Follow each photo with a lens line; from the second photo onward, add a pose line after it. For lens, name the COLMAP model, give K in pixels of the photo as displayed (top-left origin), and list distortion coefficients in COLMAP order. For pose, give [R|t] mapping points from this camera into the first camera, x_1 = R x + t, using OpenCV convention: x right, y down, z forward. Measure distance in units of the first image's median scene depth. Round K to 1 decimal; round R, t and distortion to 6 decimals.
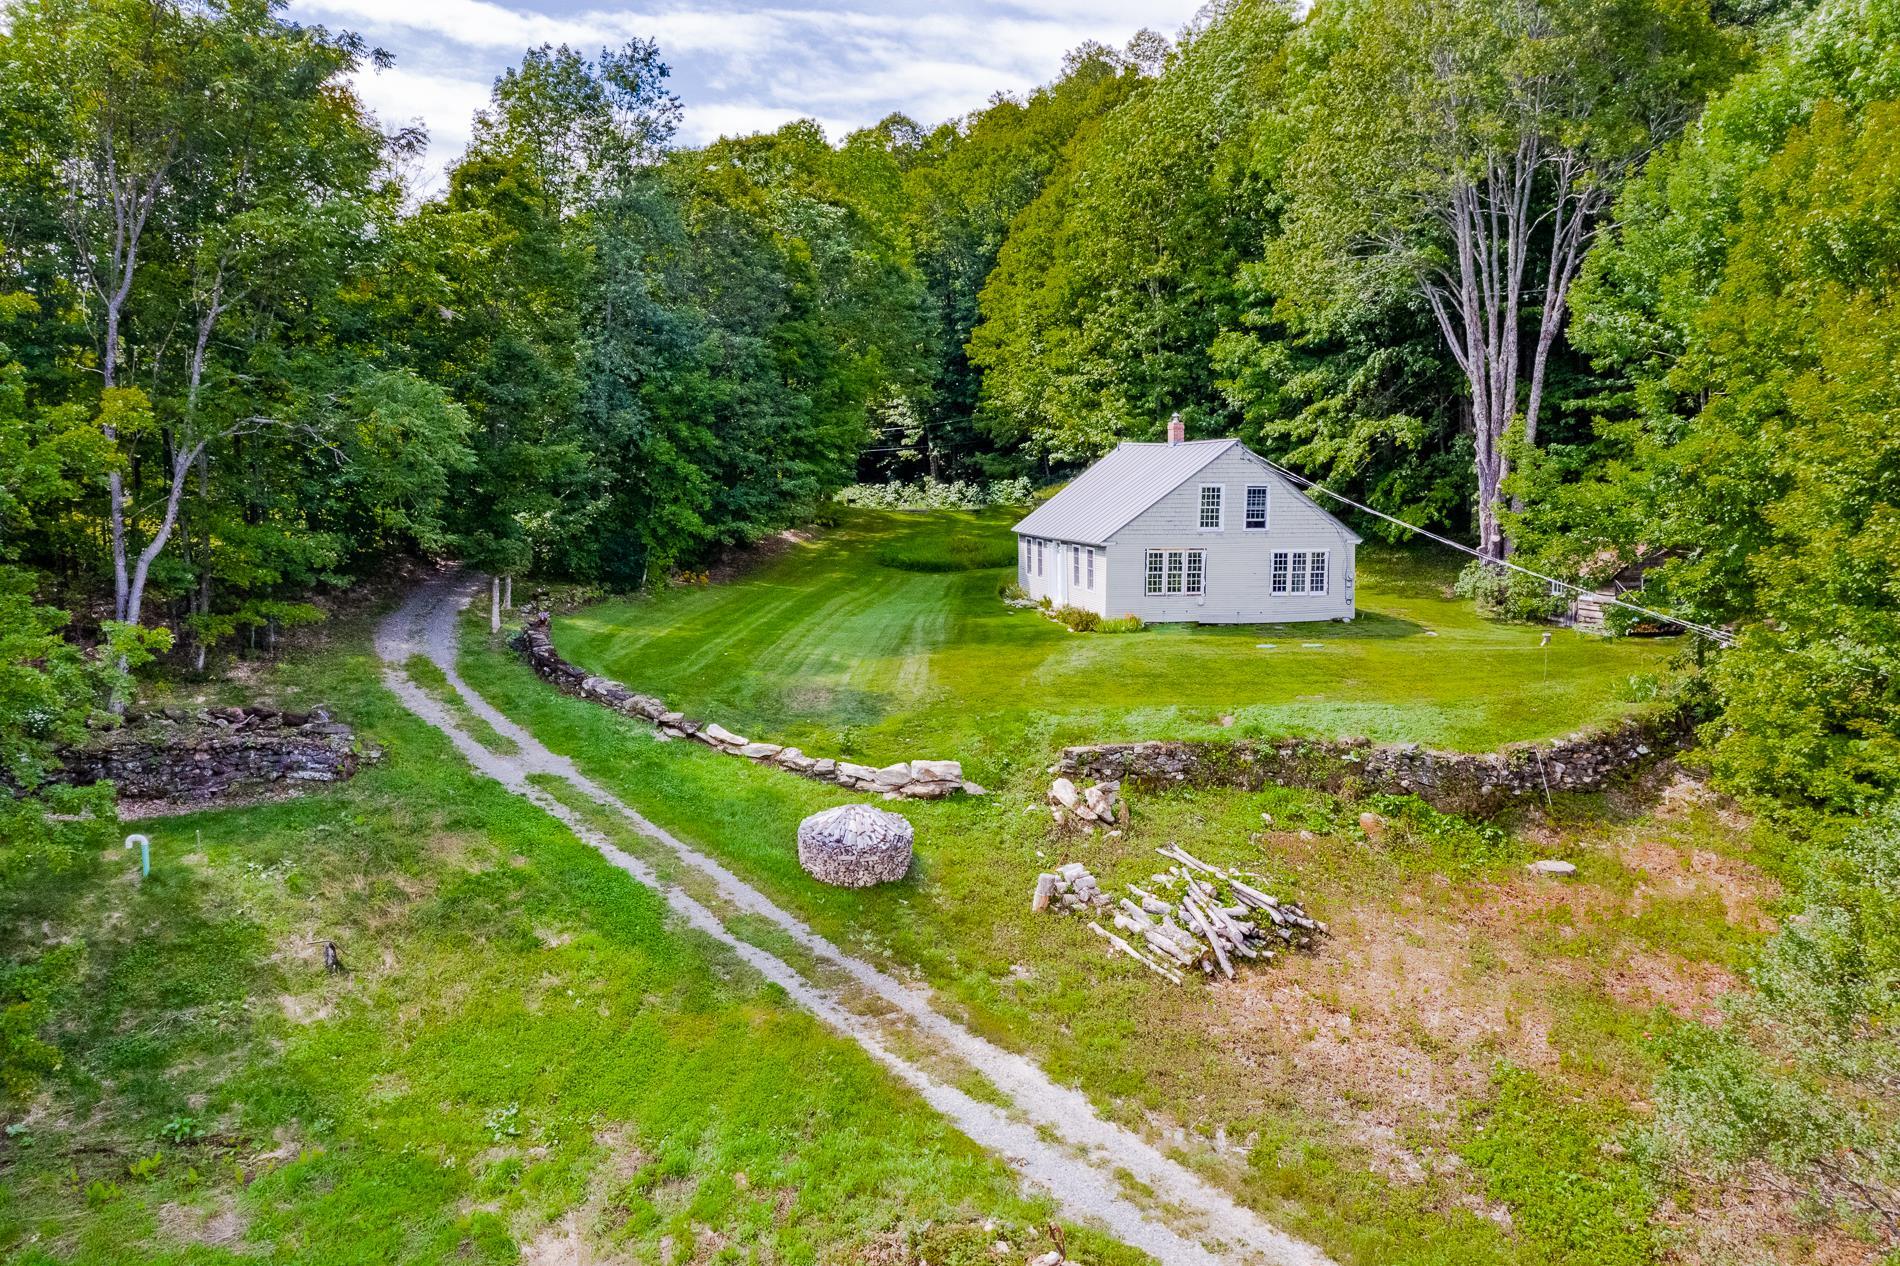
lens RADIAL K [[1506.2, 0, 950.0], [0, 1506.2, 633.0], [0, 0, 1]] dist [0.006139, 0.001512]
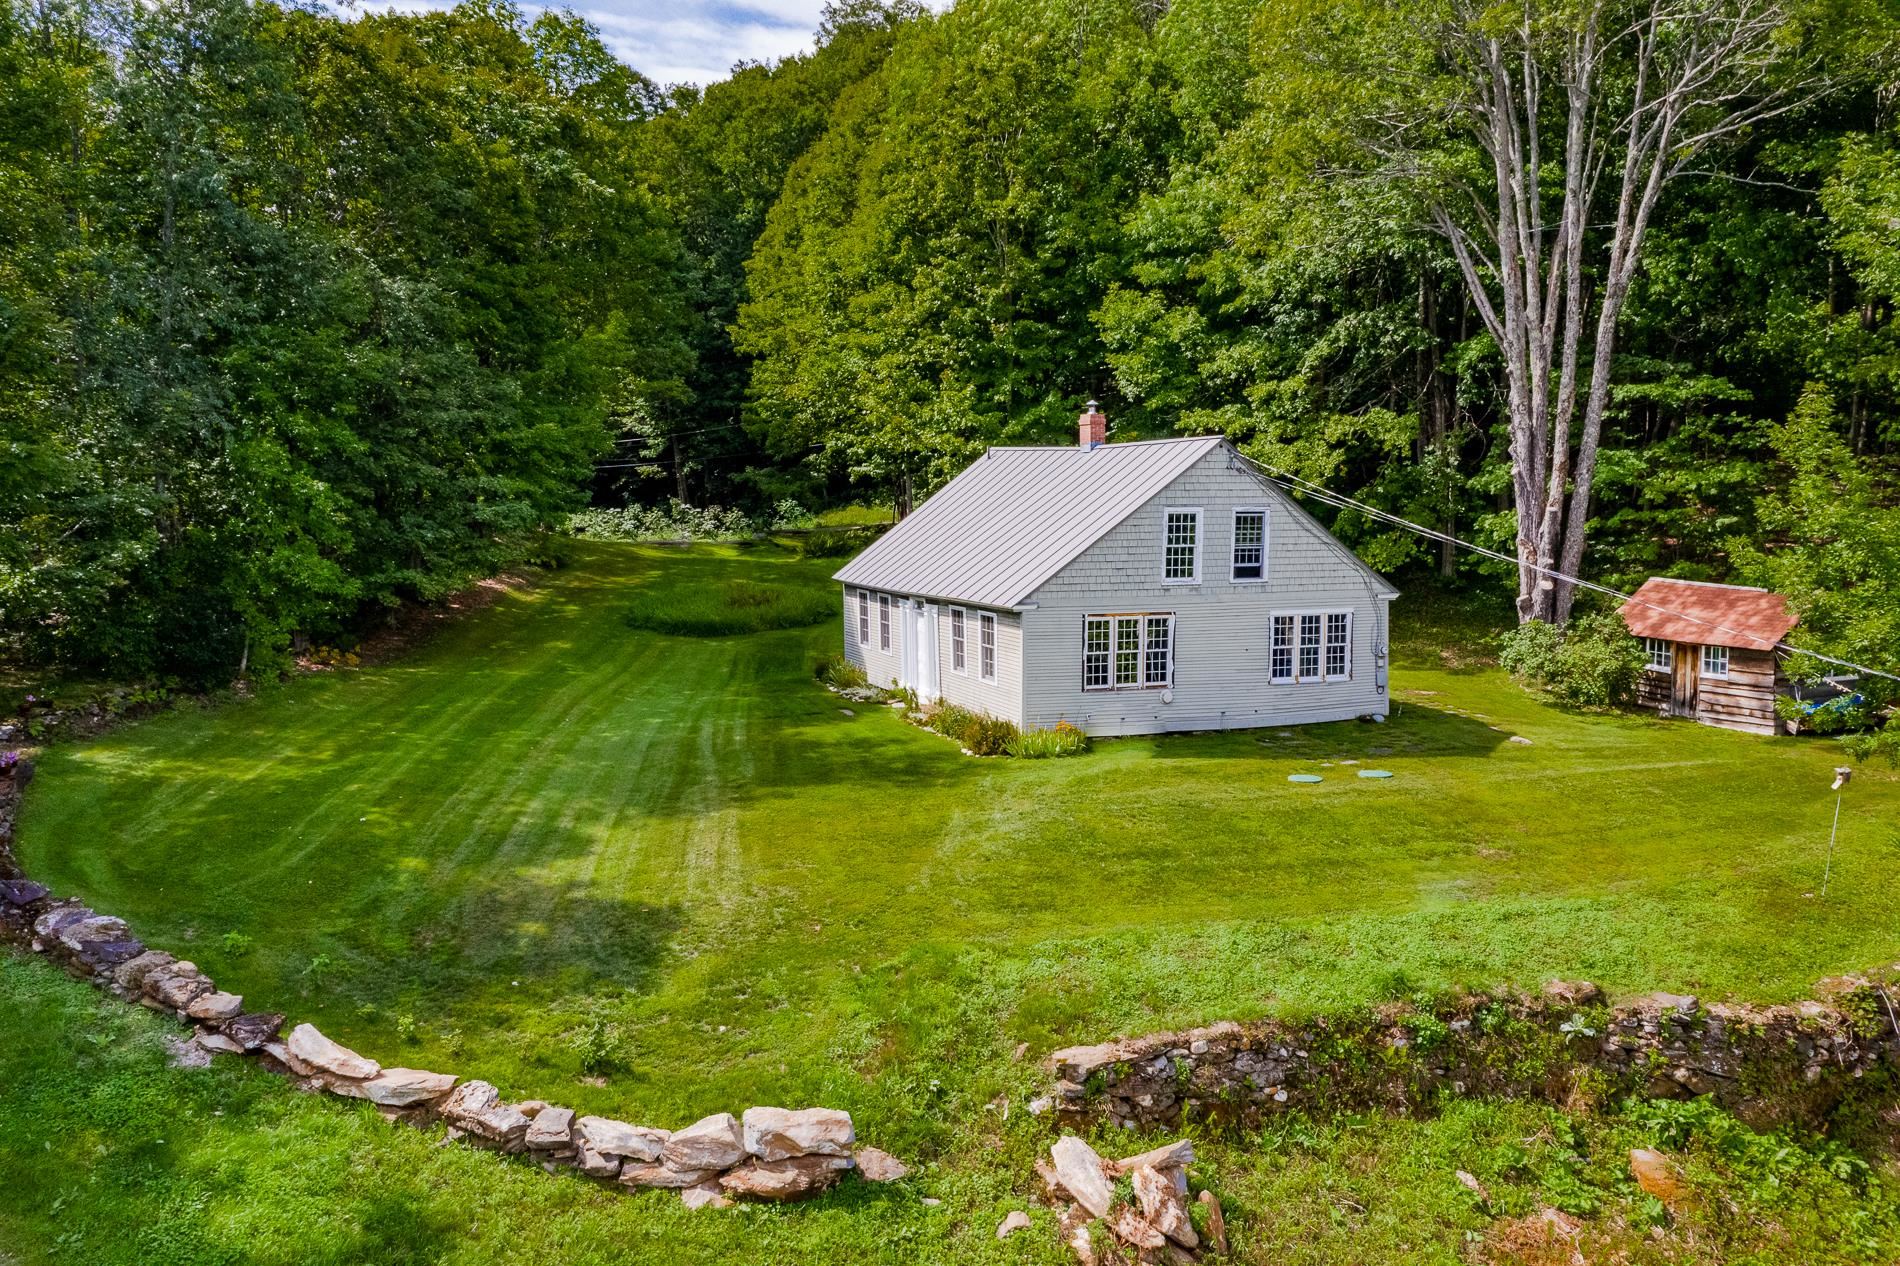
lens RADIAL K [[1565.4, 0, 950.0], [0, 1565.4, 633.0], [0, 0, 1]] dist [-0.039775, 0.127321]
pose [[0.985550, -0.018423, 0.168380, -0.029296], [0.021326, 0.999653, -0.015448, -0.038373], [-0.168037, 0.018816, 0.985601, 0.370035]]
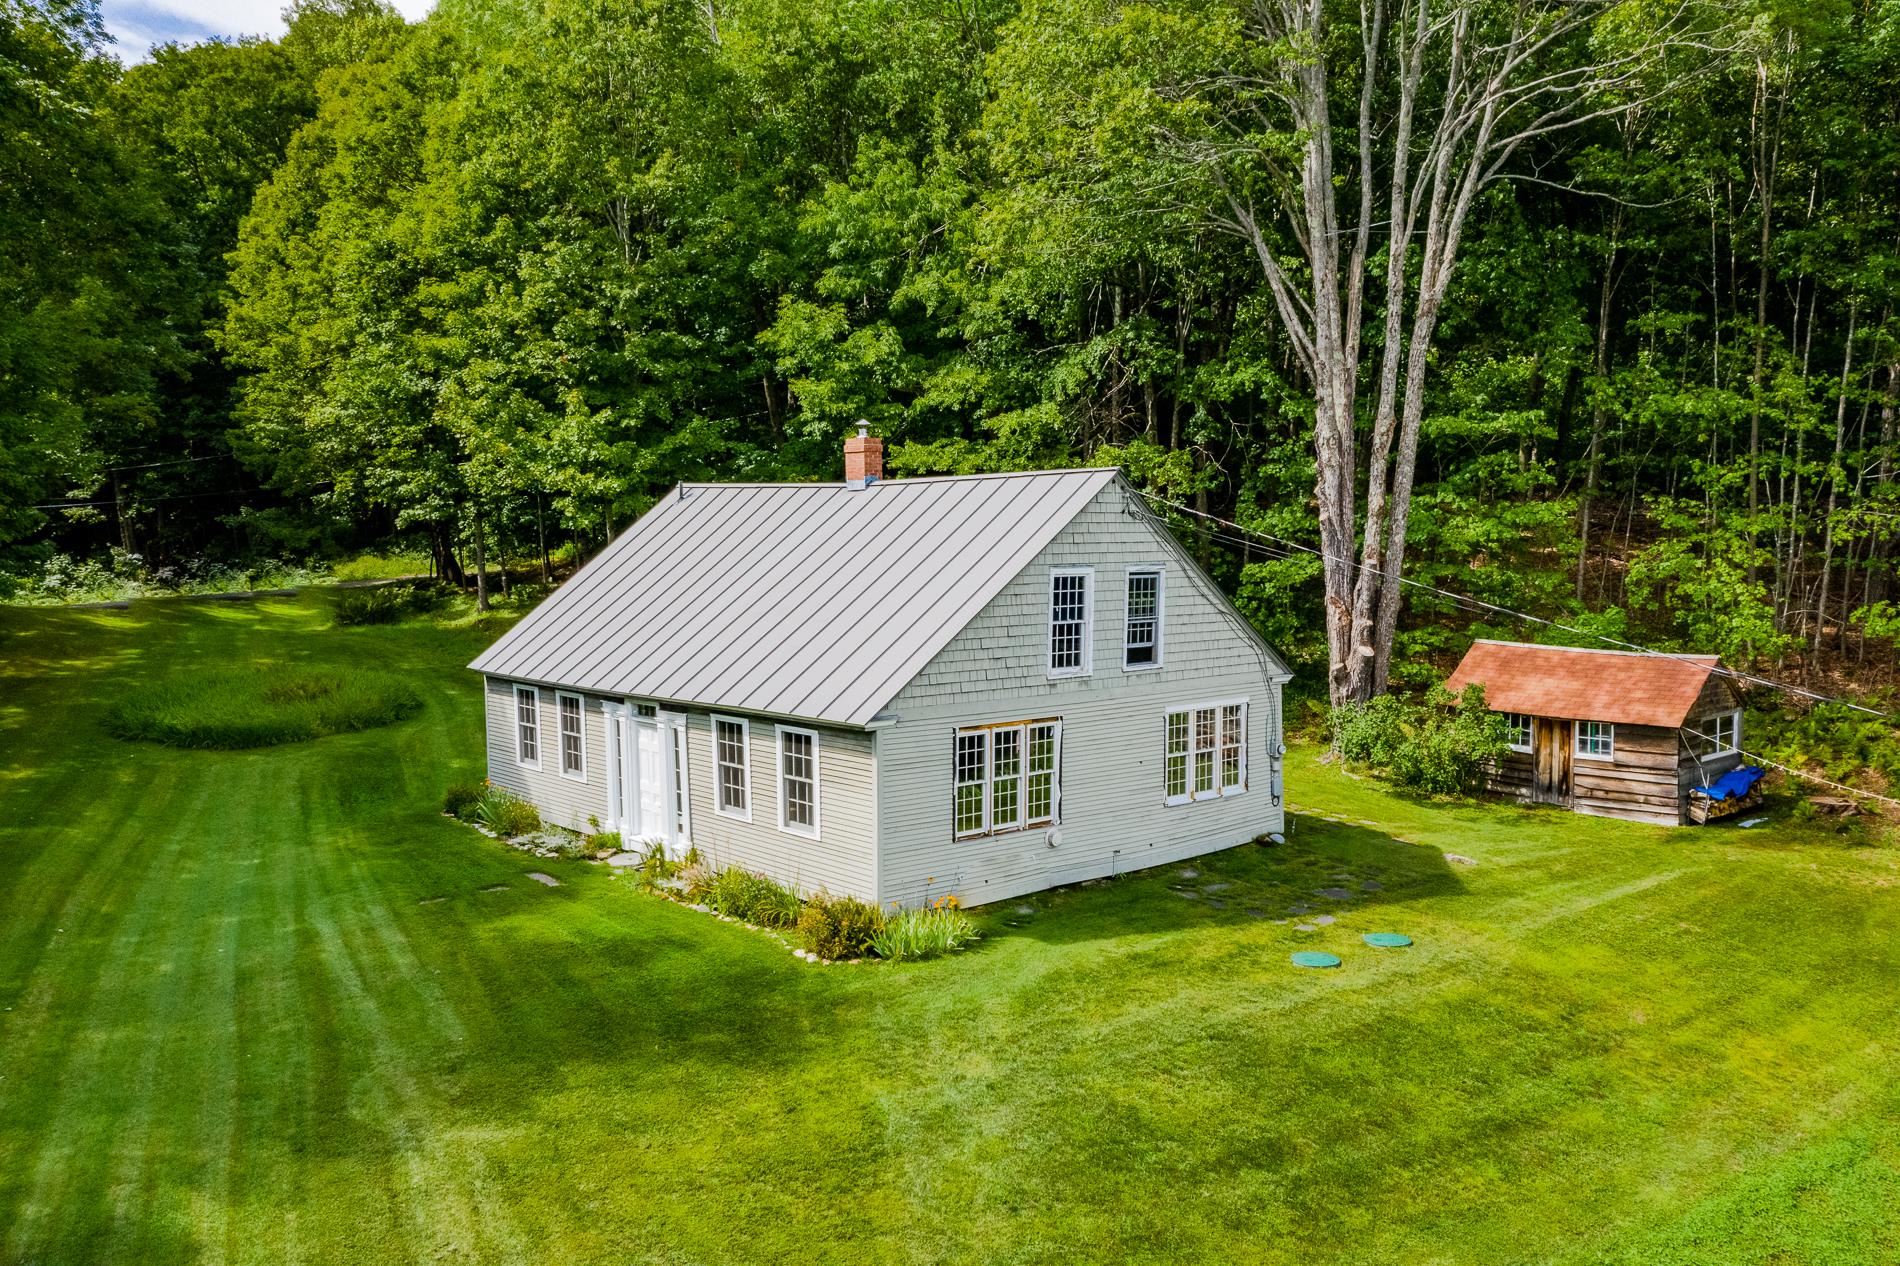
lens RADIAL K [[1506.2, 0, 950.0], [0, 1506.2, 633.0], [0, 0, 1]] dist [0.006139, 0.001512]
pose [[0.866200, -0.037982, 0.498252, -0.072895], [0.058884, 0.997918, -0.026295, -0.068710], [-0.496216, 0.052116, 0.866633, 0.619063]]
